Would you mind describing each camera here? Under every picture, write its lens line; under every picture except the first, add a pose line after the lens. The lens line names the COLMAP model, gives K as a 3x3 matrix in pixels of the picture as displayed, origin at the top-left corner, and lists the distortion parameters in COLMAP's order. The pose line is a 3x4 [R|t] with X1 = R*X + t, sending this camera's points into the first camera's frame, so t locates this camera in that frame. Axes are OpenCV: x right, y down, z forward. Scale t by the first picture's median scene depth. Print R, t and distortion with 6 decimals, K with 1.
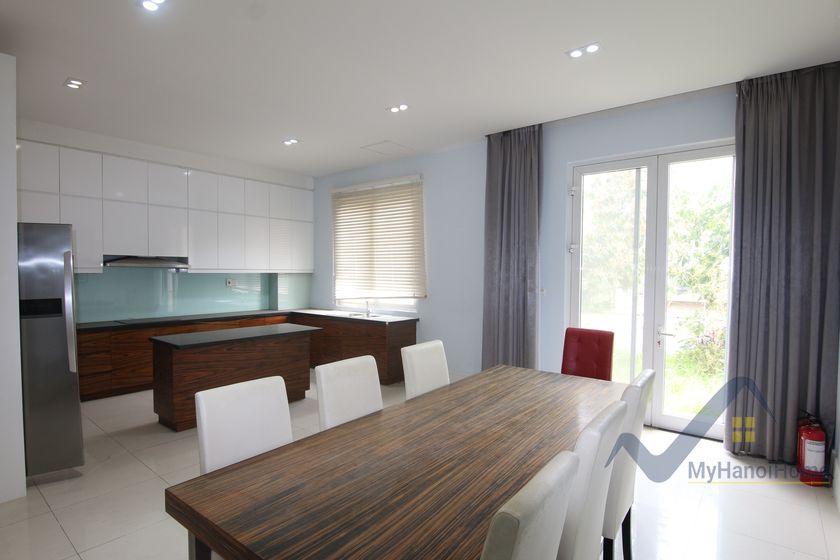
lens RADIAL K [[430.5, 0, 423.4], [0, 430.5, 283.0], [0, 0, 1]] dist [-0.005744, -0.001275]
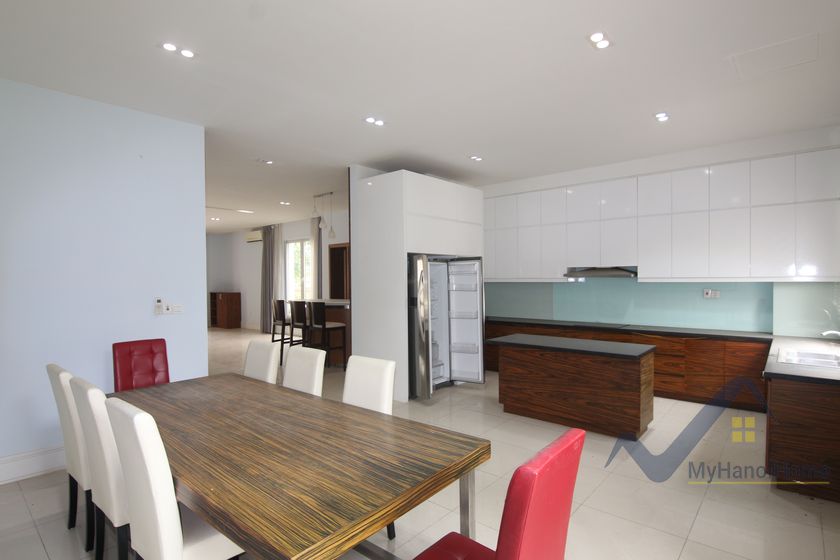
lens RADIAL K [[430.5, 0, 423.5], [0, 430.5, 279.3], [0, 0, 1]] dist [-0.005744, -0.001275]
pose [[-0.037113, -0.002244, -0.999309, 1.103349], [-0.020567, 0.999787, -0.001481, -0.044136], [0.999099, 0.020498, -0.037151, 1.318447]]
